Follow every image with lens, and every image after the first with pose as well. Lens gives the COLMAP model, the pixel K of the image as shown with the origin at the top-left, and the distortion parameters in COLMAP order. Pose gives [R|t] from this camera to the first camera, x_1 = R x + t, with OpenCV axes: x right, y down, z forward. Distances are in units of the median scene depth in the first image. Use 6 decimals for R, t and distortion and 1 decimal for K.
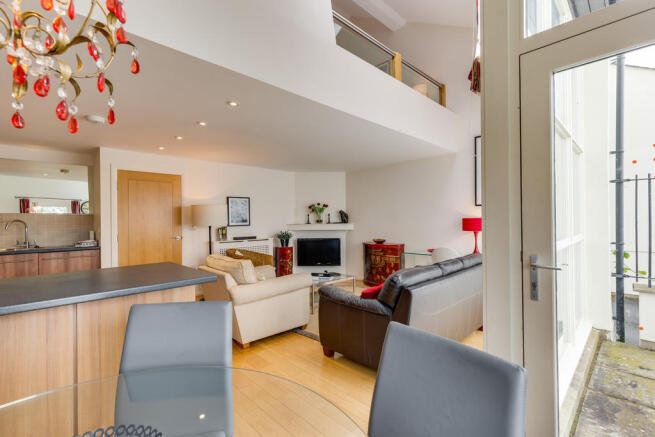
lens RADIAL K [[292.1, 0, 328.3], [0, 292.1, 219.6], [0, 0, 1]] dist [0.001783, 0.000167]
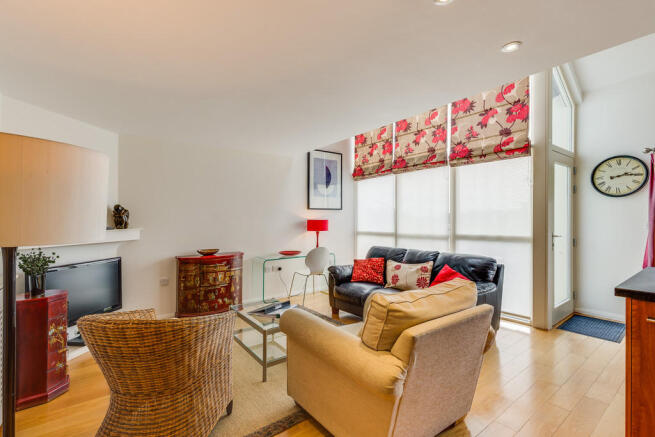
lens RADIAL K [[292.1, 0, 328.3], [0, 292.1, 219.6], [0, 0, 1]] dist [0.001783, 0.000167]
pose [[0.114130, 0.006238, 0.993446, -0.490243], [0.008830, 0.999934, -0.007293, 0.003628], [-0.993427, 0.009605, 0.114067, 0.631127]]
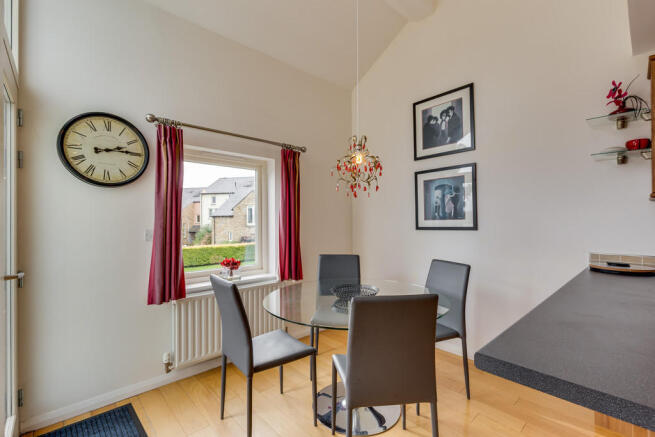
lens RADIAL K [[292.1, 0, 328.3], [0, 292.1, 219.6], [0, 0, 1]] dist [0.001783, 0.000167]
pose [[-0.999731, 0.015972, 0.016815, -0.055960], [0.015916, 0.999867, -0.003504, 0.002035], [-0.016869, -0.003235, -0.999852, 0.429442]]
